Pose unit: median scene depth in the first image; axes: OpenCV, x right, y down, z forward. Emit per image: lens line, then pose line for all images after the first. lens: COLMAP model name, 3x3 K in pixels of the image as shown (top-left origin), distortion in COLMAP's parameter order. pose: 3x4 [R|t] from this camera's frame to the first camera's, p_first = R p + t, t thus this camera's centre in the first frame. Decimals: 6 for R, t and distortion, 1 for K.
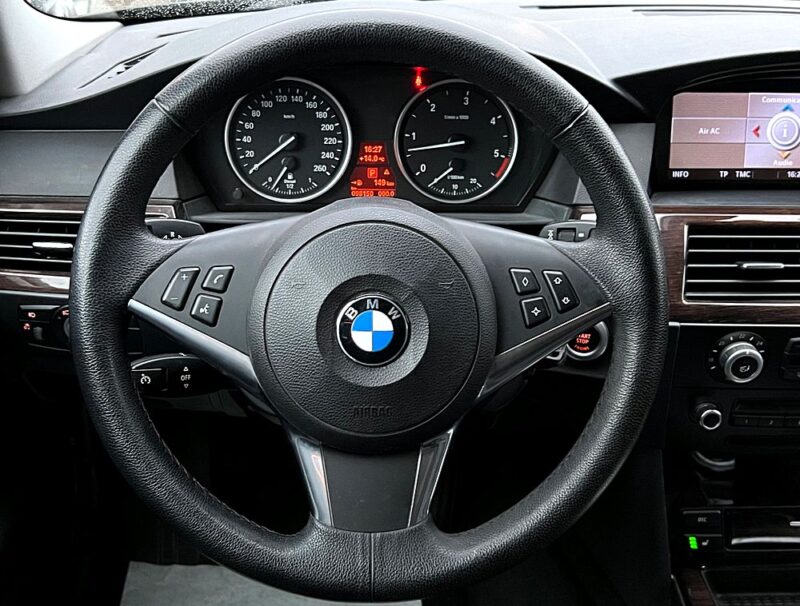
lens RADIAL K [[984.8, 0, 401.2], [0, 984.8, 289.3], [0, 0, 1]] dist [0.159275, -0.458085]
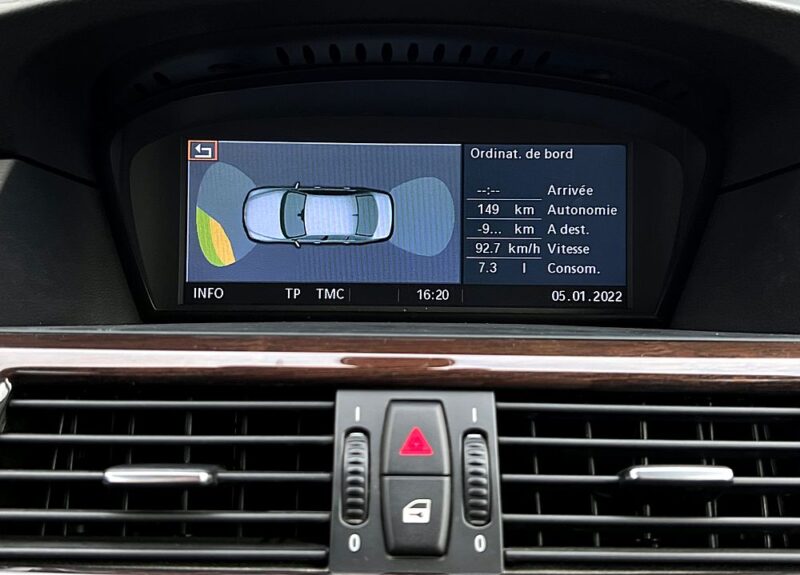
lens RADIAL K [[910.4, 0, 400.0], [0, 910.4, 287.5], [0, 0, 1]] dist [0.011736, 0.009640]
pose [[0.998700, -0.003705, -0.050835, 0.434398], [-0.007389, 0.976292, -0.216334, -0.017280], [0.050432, 0.216428, 0.974995, 0.578343]]
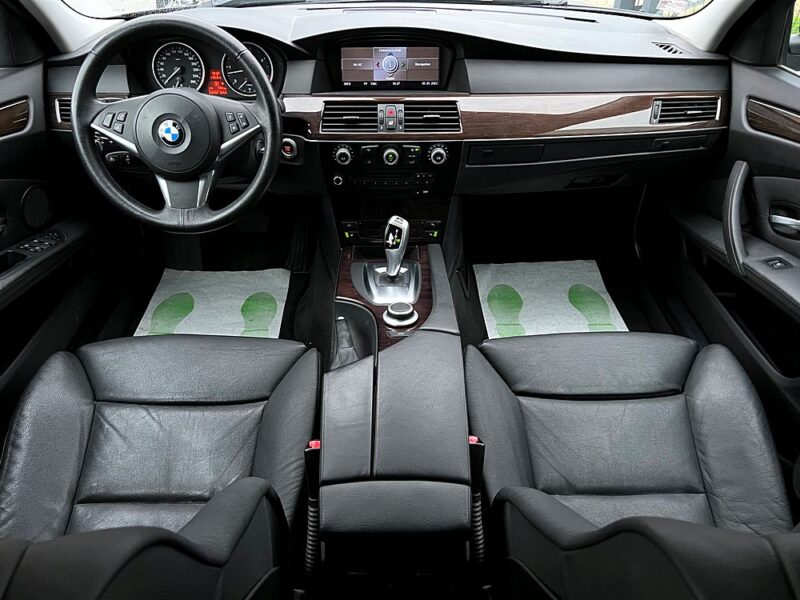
lens RADIAL K [[601.1, 0, 390.5], [0, 601.1, 302.3], [0, 0, 1]] dist [0.049876, -0.056875]
pose [[0.998023, 0.007665, -0.062383, 0.514517], [0.003738, 0.983539, 0.180658, 0.149001], [0.062741, -0.180534, 0.981566, -0.555788]]
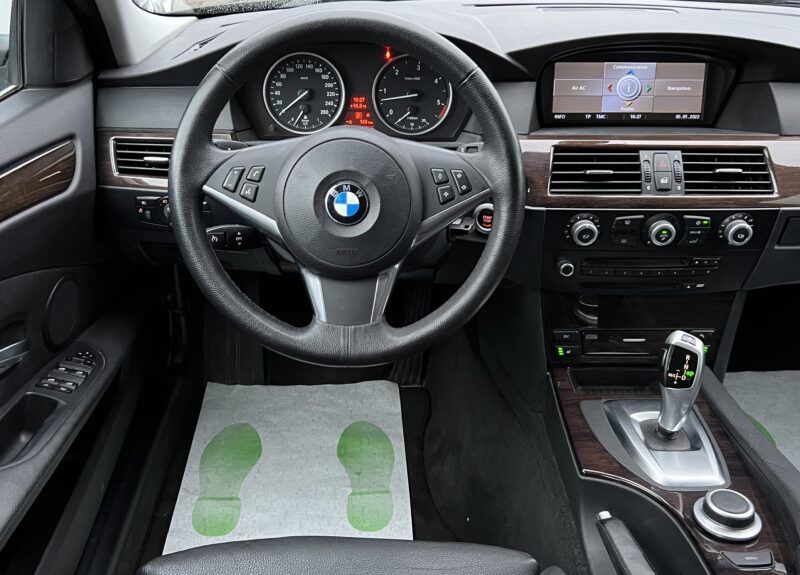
lens RADIAL K [[767.0, 0, 399.6], [0, 767.0, 269.9], [0, 0, 1]] dist [0.144928, -0.387393]
pose [[0.999751, 0.003731, -0.022004, 0.064705], [-0.002475, 0.998381, 0.056822, 0.057275], [0.022180, -0.056753, 0.998142, -0.227528]]
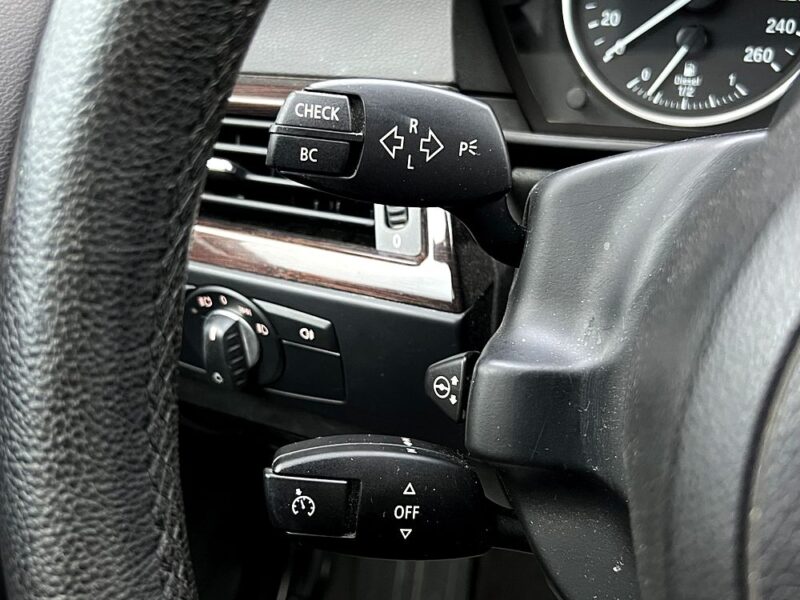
lens RADIAL K [[815.0, 0, 400.0], [0, 815.0, 300.0], [0, 0, 1]] dist [-0.006150, -0.006895]
pose [[0.945560, 0.116397, -0.303922, -0.114144], [-0.113424, 0.993166, 0.027482, 0.000590], [0.305044, 0.008486, 0.952300, 0.595703]]
